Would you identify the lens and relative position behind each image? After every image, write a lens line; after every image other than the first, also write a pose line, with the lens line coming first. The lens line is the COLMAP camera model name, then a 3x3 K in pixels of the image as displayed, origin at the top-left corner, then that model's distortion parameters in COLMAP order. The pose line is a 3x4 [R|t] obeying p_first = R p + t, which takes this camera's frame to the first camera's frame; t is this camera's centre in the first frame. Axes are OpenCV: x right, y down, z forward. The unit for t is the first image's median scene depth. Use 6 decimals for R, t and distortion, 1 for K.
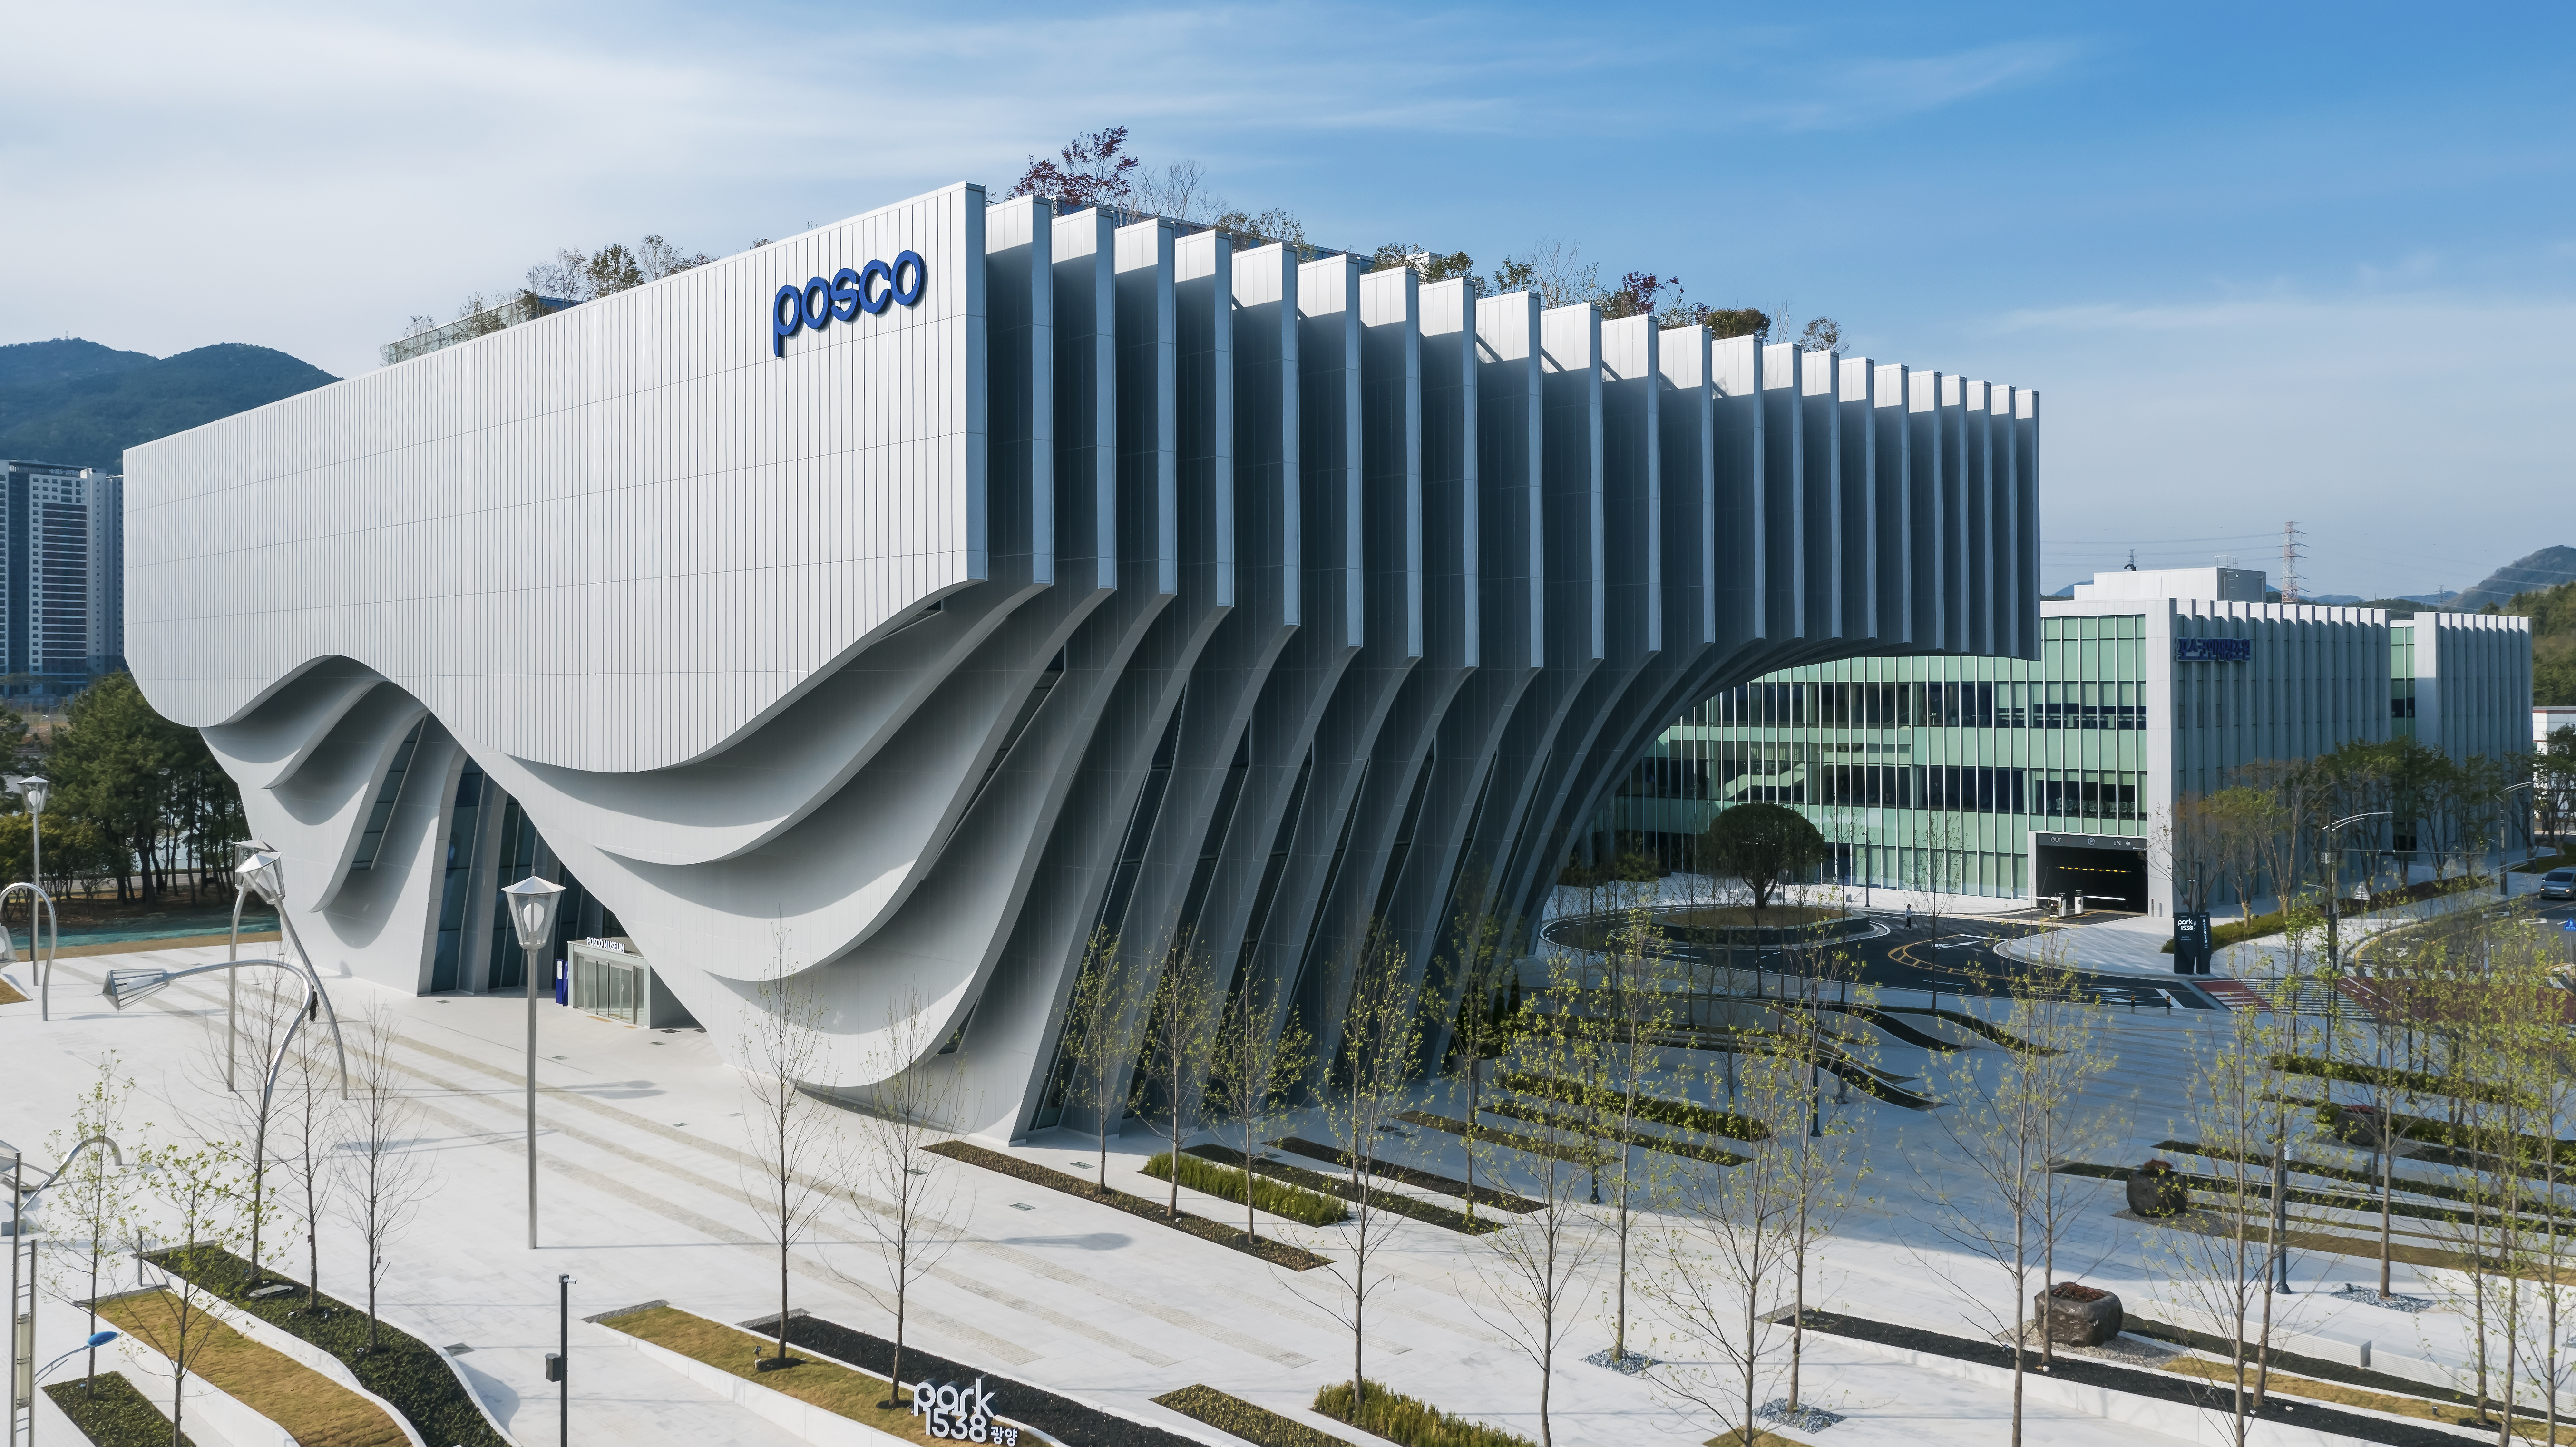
lens RADIAL K [[2037.7, 0, 1292.8], [0, 2037.7, 667.8], [0, 0, 1]] dist [0.007717, 0.004938]
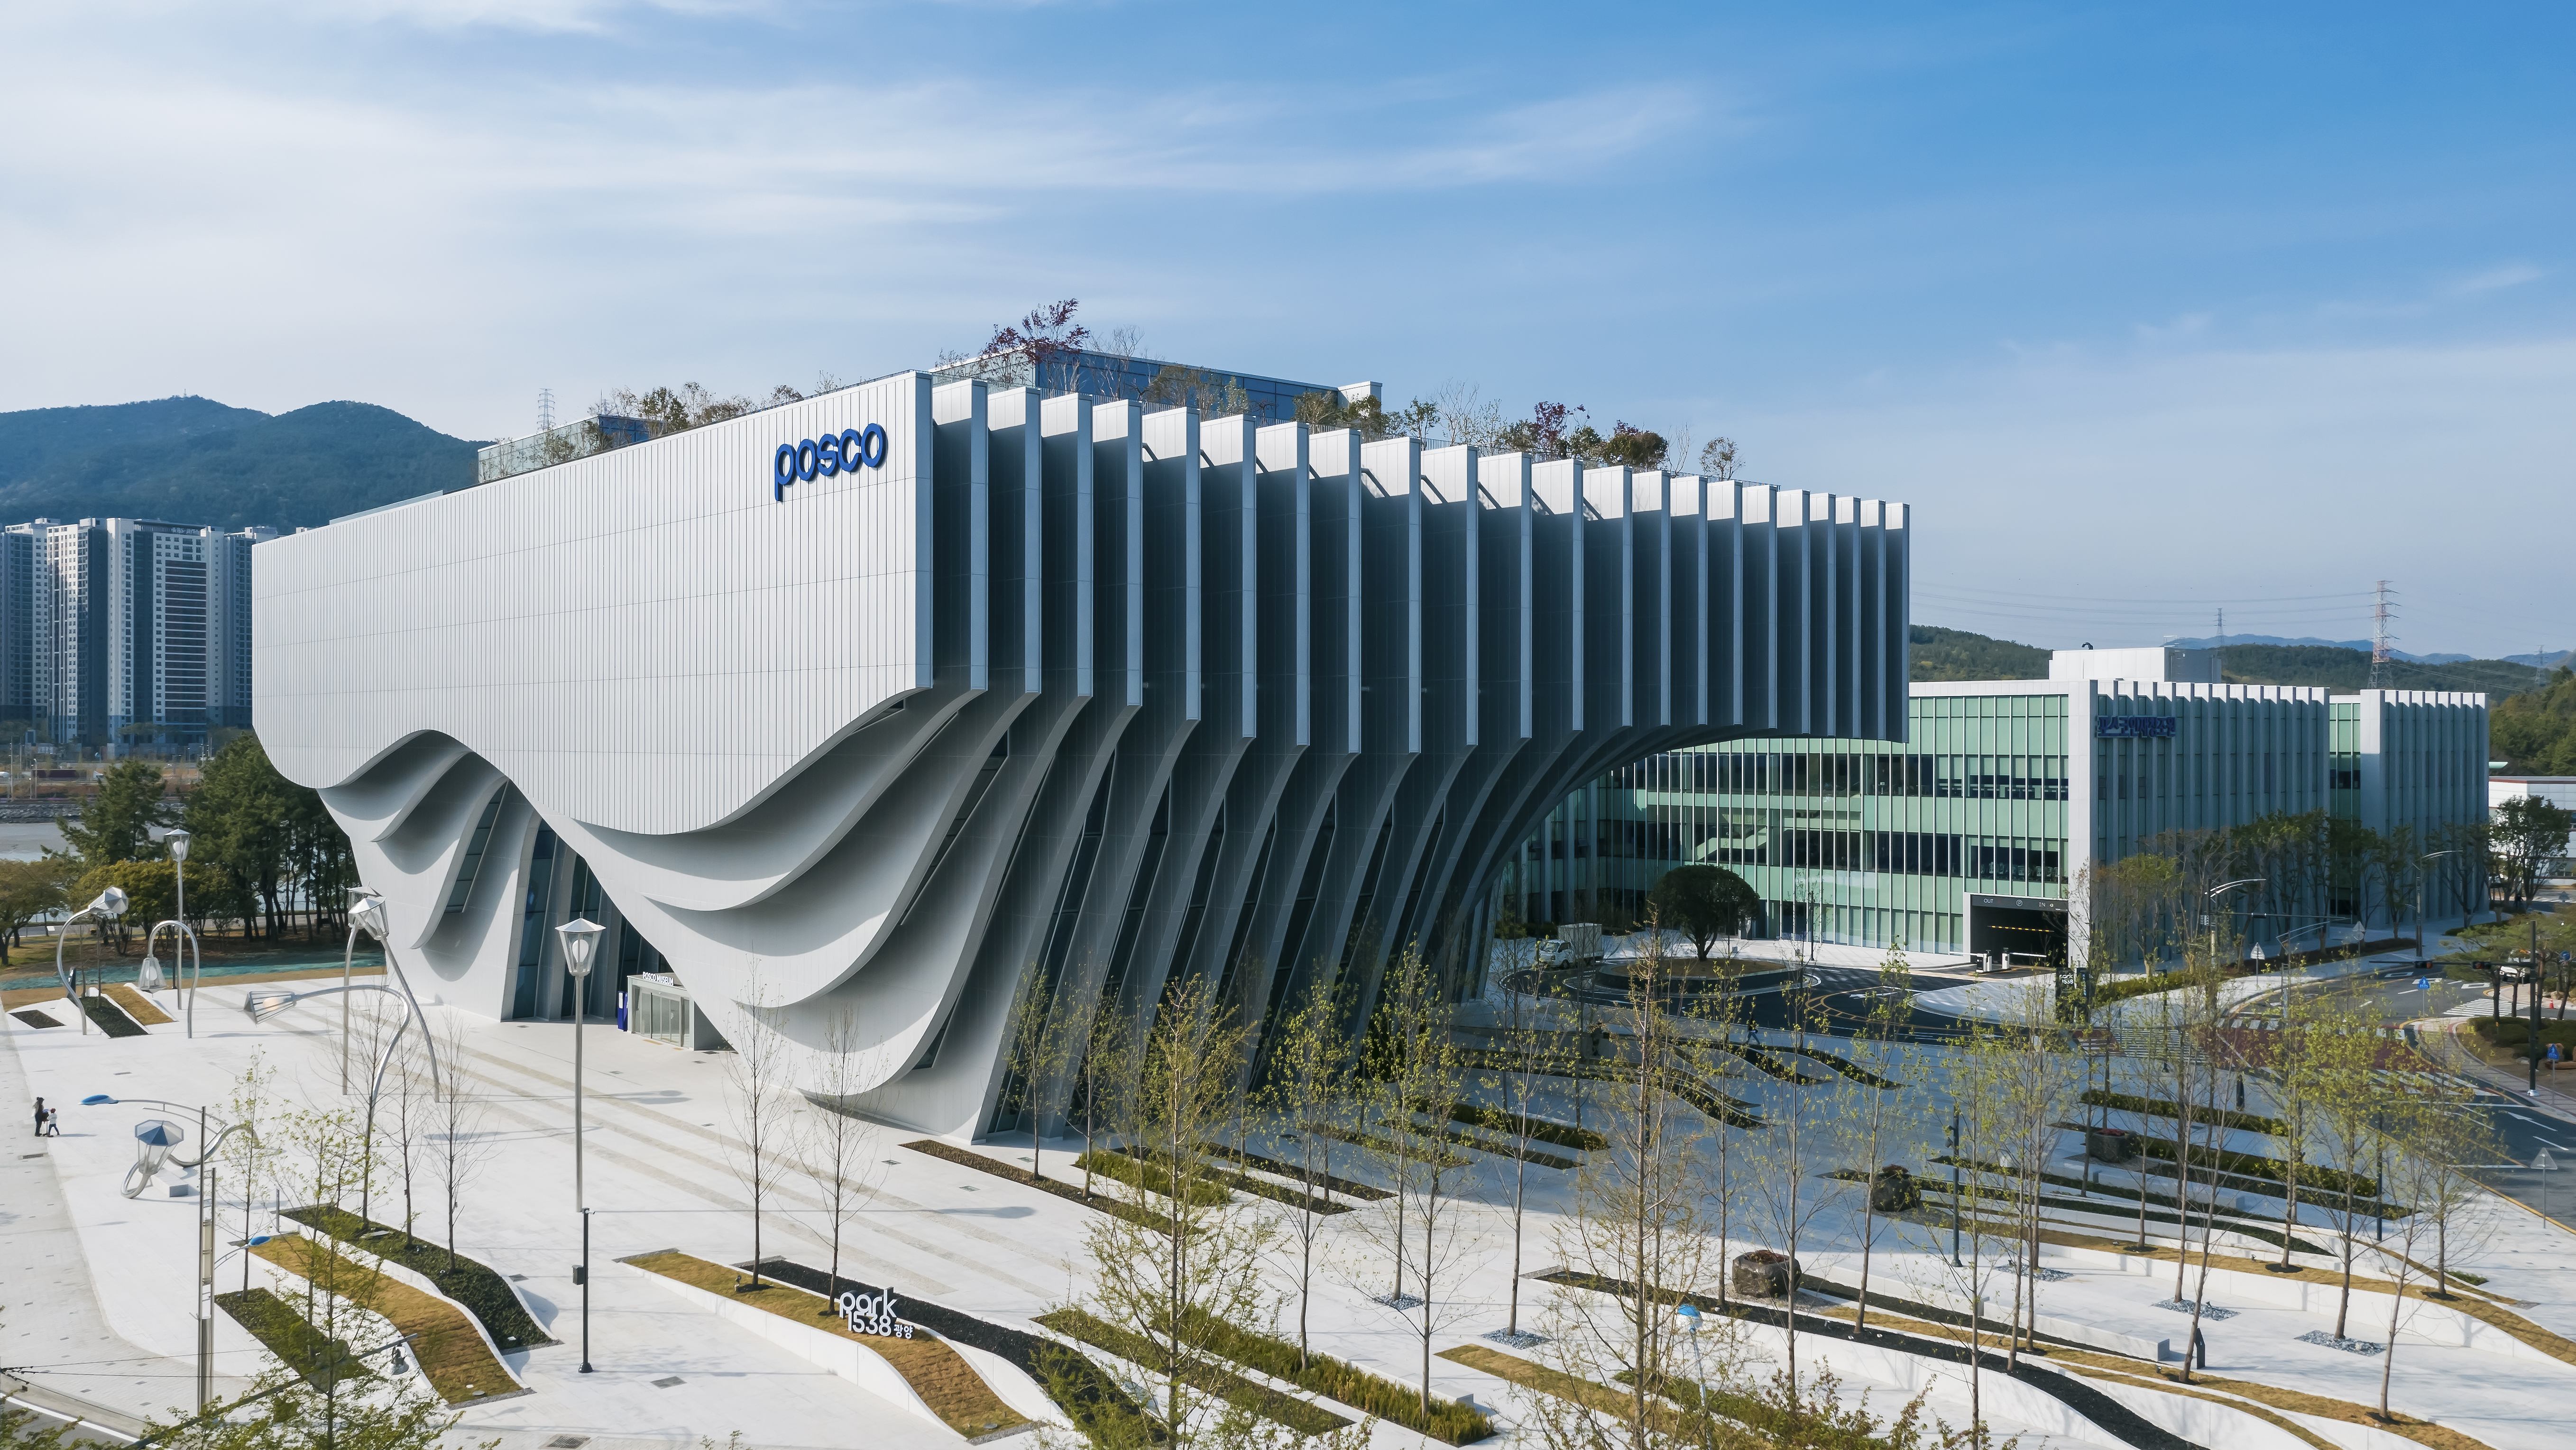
lens RADIAL K [[2032.6, 0, 1281.2], [0, 2032.6, 744.2], [0, 0, 1]] dist [0.007513, 0.009192]
pose [[0.998888, 0.006131, -0.046736, 0.093794], [-0.005611, 0.999921, 0.011250, -0.017473], [0.046801, -0.010975, 0.998844, -0.186014]]
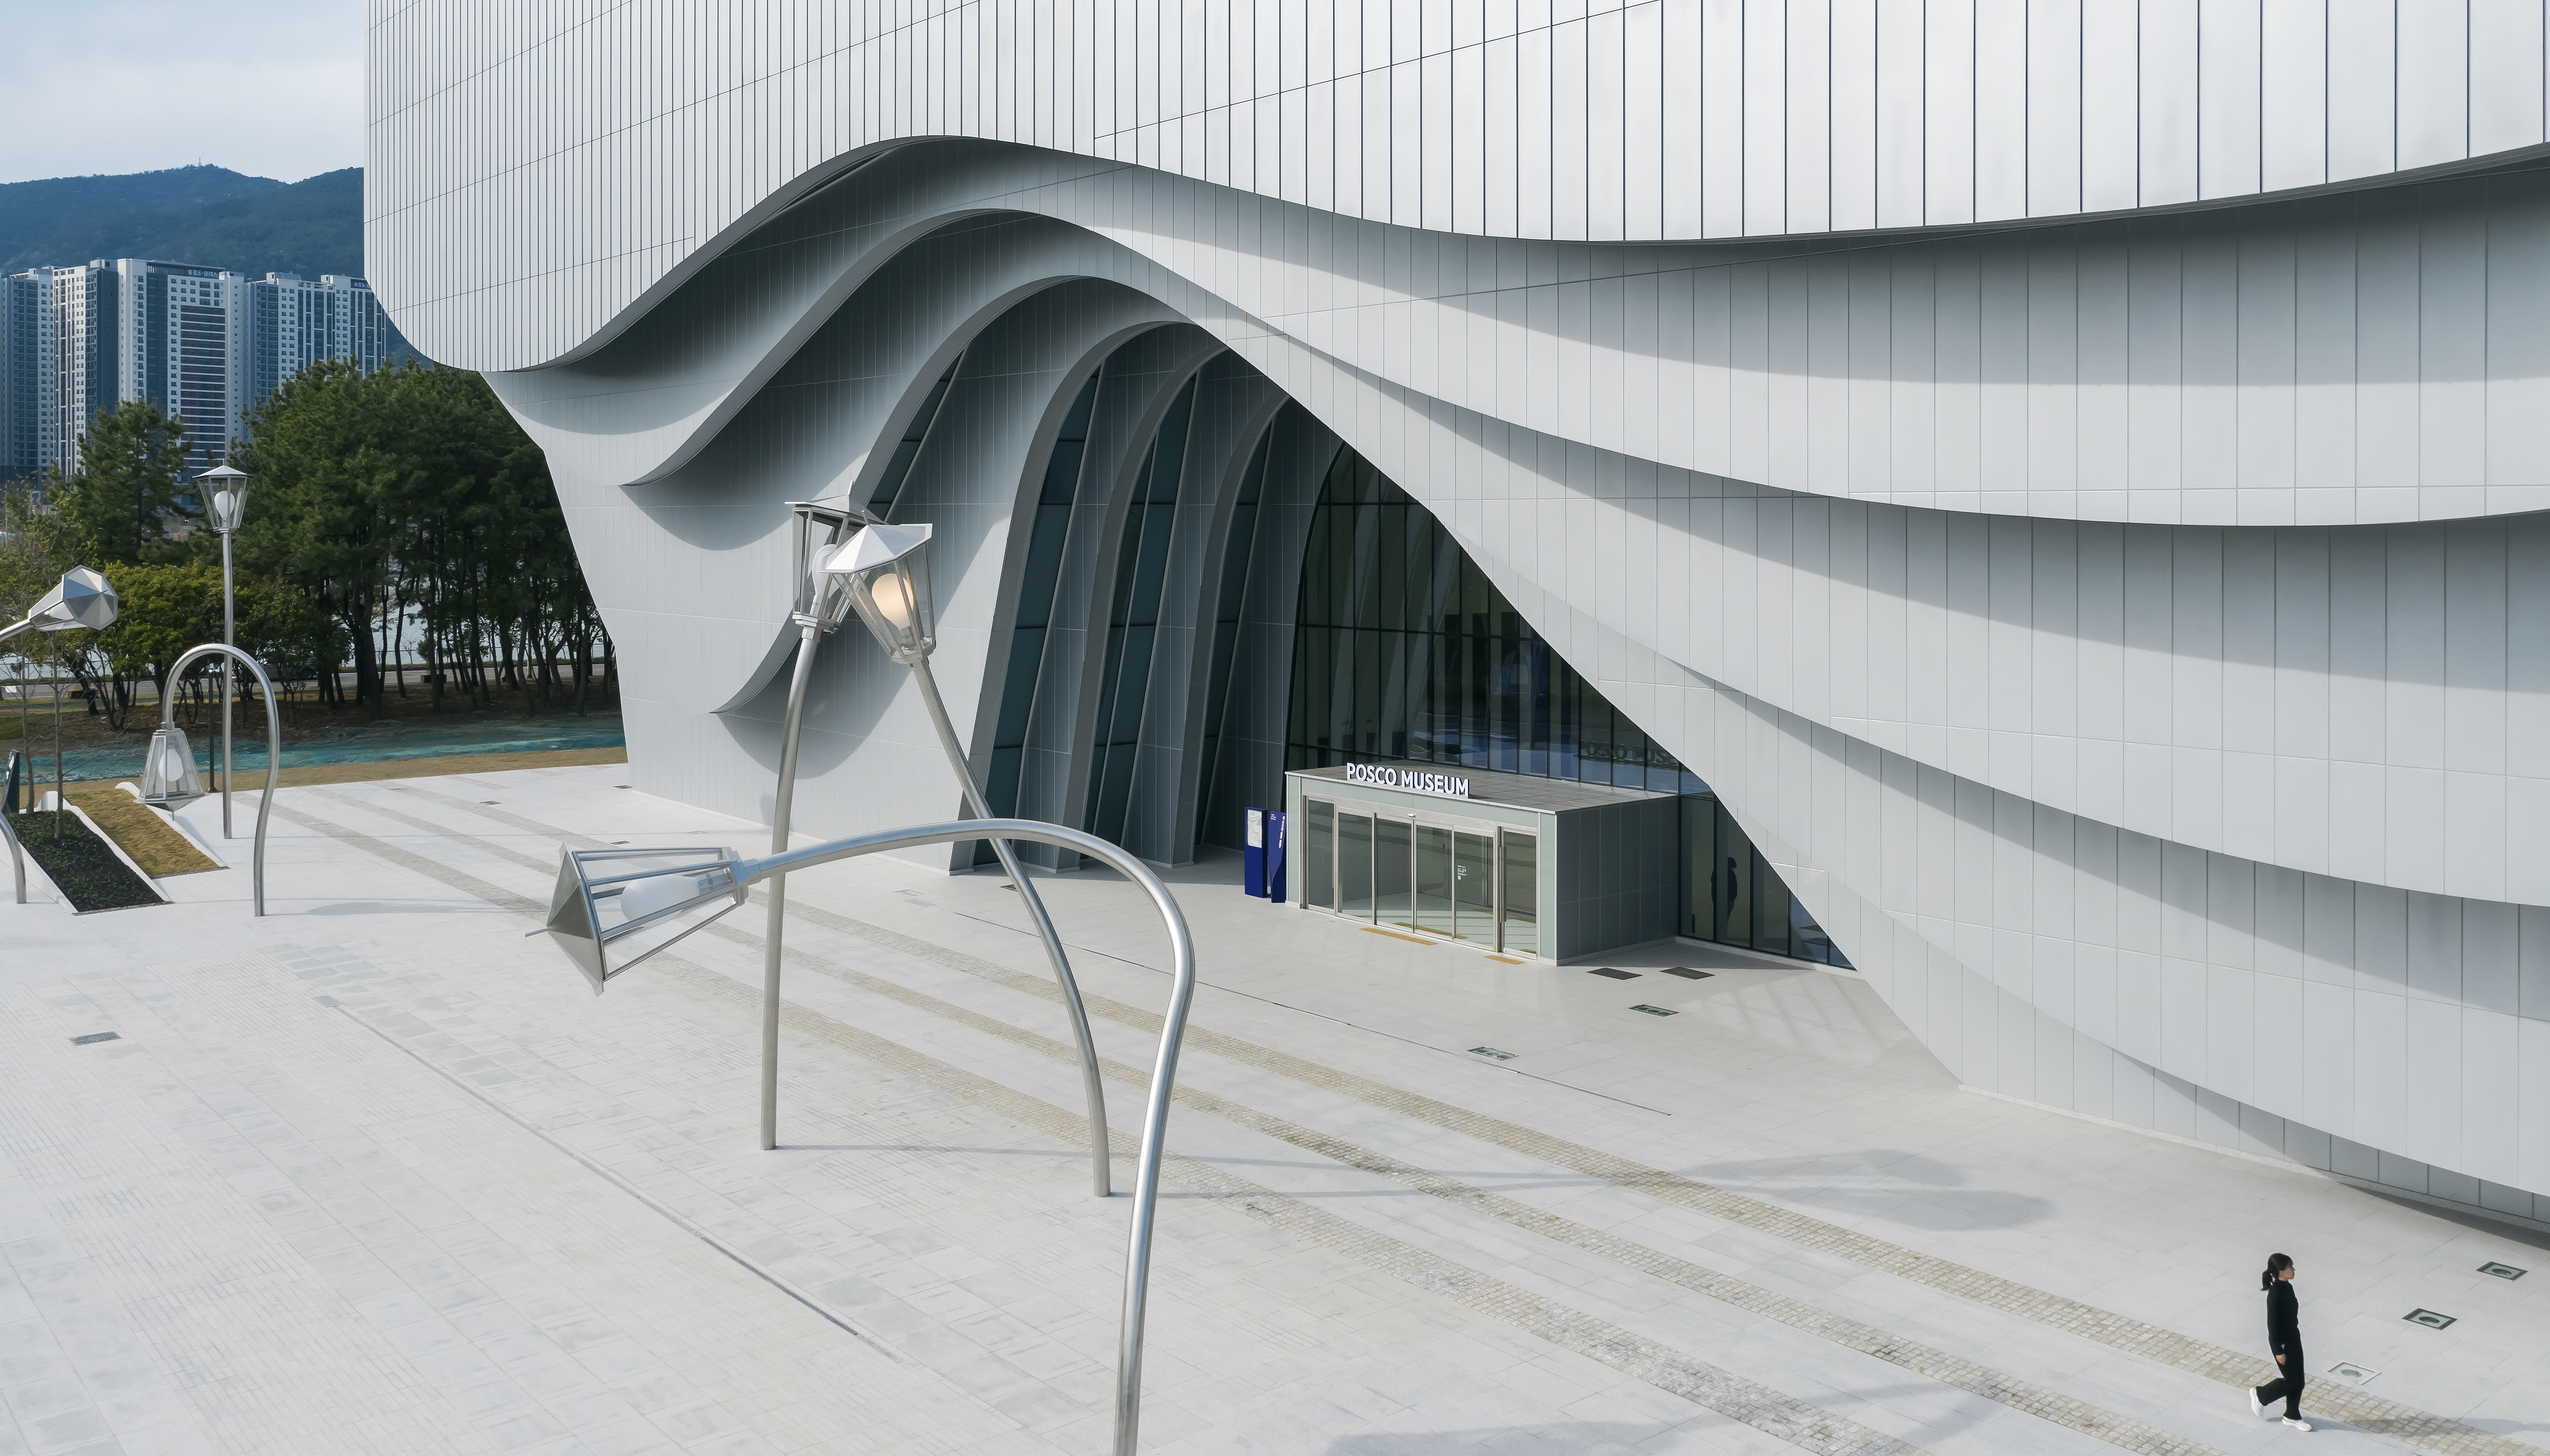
lens RADIAL K [[2069.4, 0, 1313.6], [0, 2069.4, 547.7], [0, 0, 1]] dist [-0.005403, -0.000013]
pose [[0.998922, 0.006371, -0.045989, -0.438282], [-0.005345, 0.999735, 0.022397, 0.092327], [0.046120, -0.022127, 0.998691, 0.676165]]
